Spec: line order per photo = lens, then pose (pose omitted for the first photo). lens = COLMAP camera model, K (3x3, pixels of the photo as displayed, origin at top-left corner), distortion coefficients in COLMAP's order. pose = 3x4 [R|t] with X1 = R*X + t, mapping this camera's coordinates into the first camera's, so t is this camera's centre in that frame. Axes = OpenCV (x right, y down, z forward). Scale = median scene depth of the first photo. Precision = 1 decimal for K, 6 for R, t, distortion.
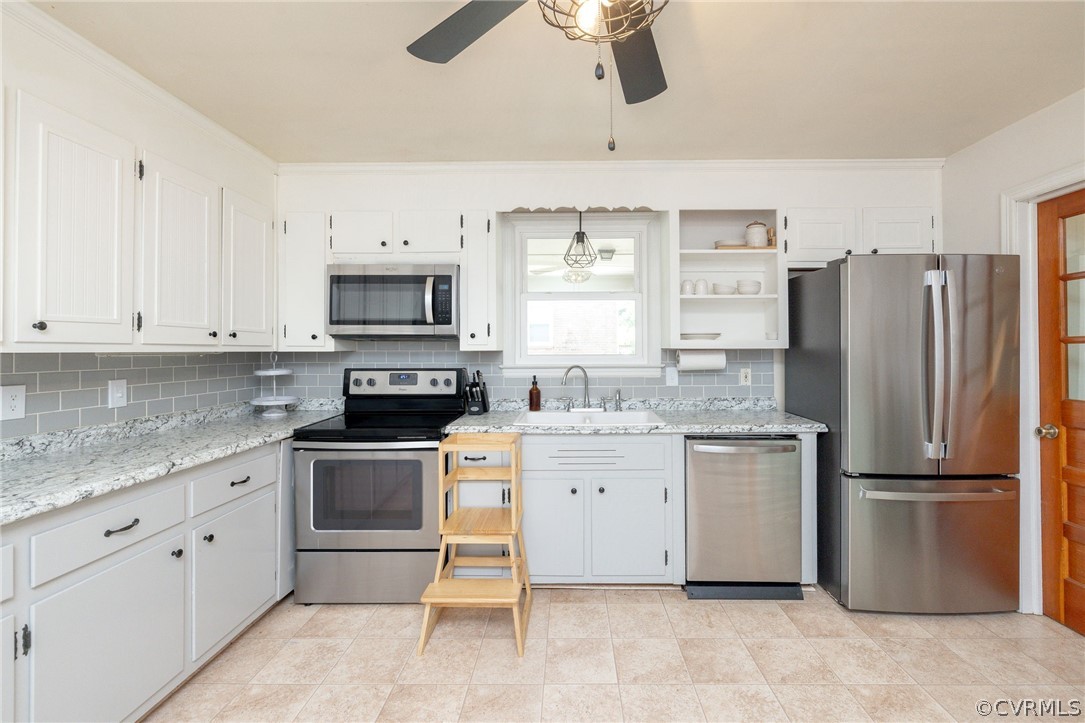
lens RADIAL K [[470.4, 0, 563.8], [0, 470.4, 343.4], [0, 0, 1]] dist [-0.000231, 0.000129]
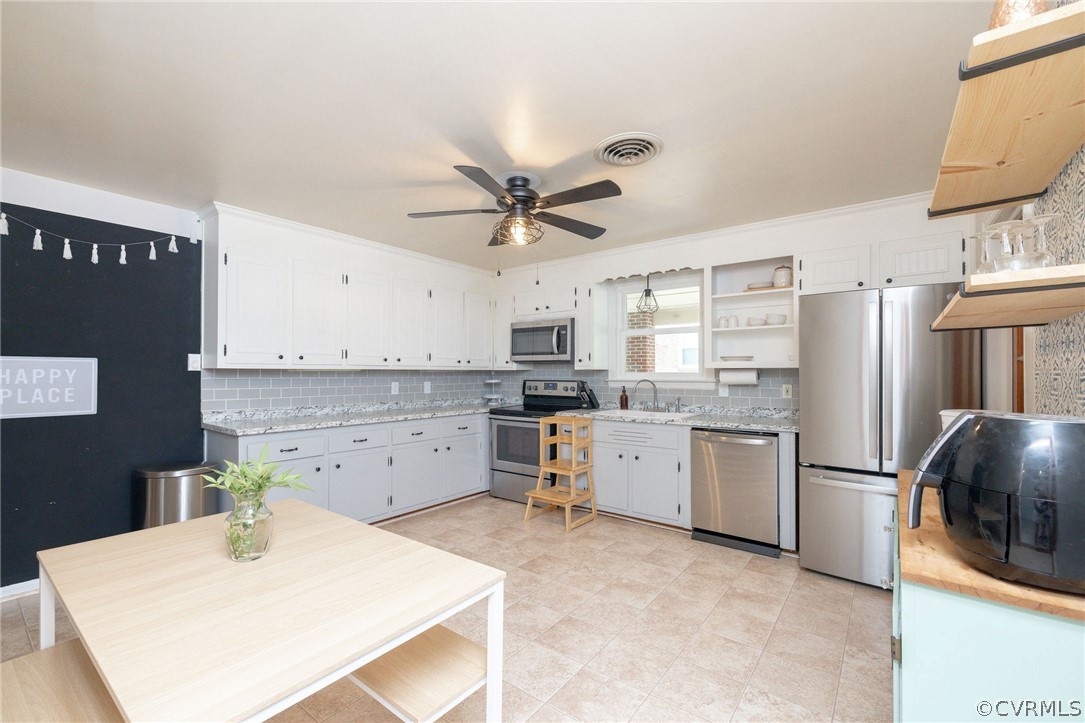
lens RADIAL K [[464.0, 0, 536.9], [0, 464.0, 367.1], [0, 0, 1]] dist [-0.002171, -0.000075]
pose [[0.798076, -0.003897, -0.602544, 0.672209], [0.005067, 0.999987, 0.000245, 0.005591], [0.602535, -0.003249, 0.798086, -0.393109]]
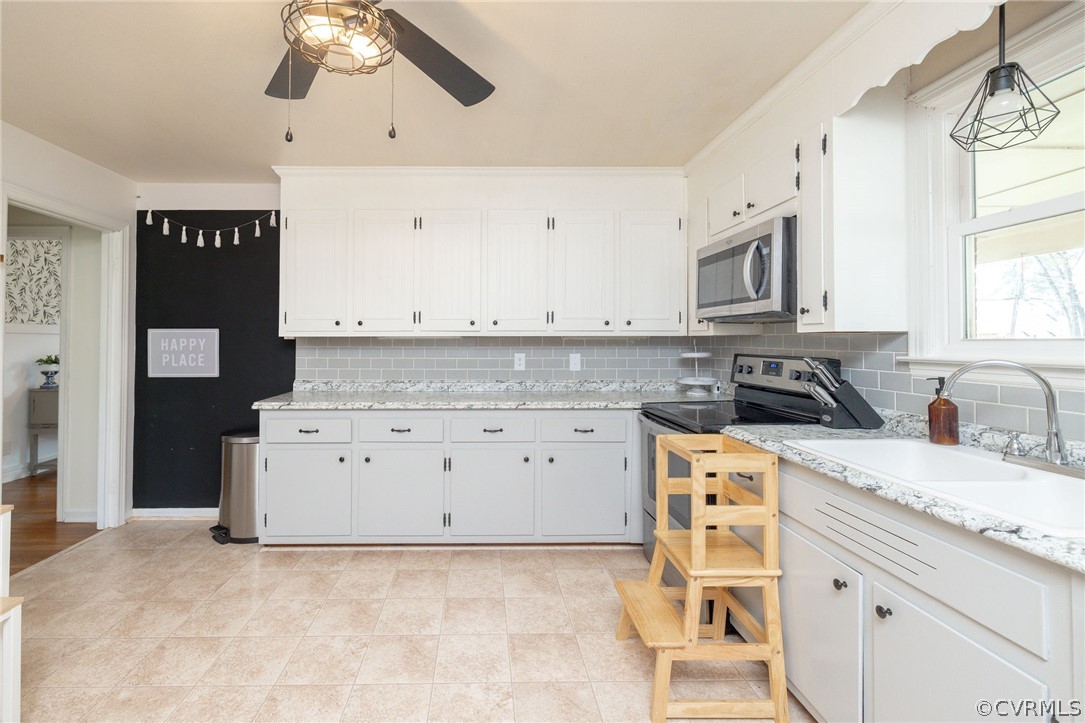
lens RADIAL K [[480.1, 0, 489.1], [0, 480.1, 333.6], [0, 0, 1]] dist [0.000814, 0.000019]
pose [[0.019796, -0.012585, -0.999725, 0.517723], [0.015191, 0.999809, -0.012285, 0.019264], [0.999689, -0.014944, 0.019983, 0.523193]]
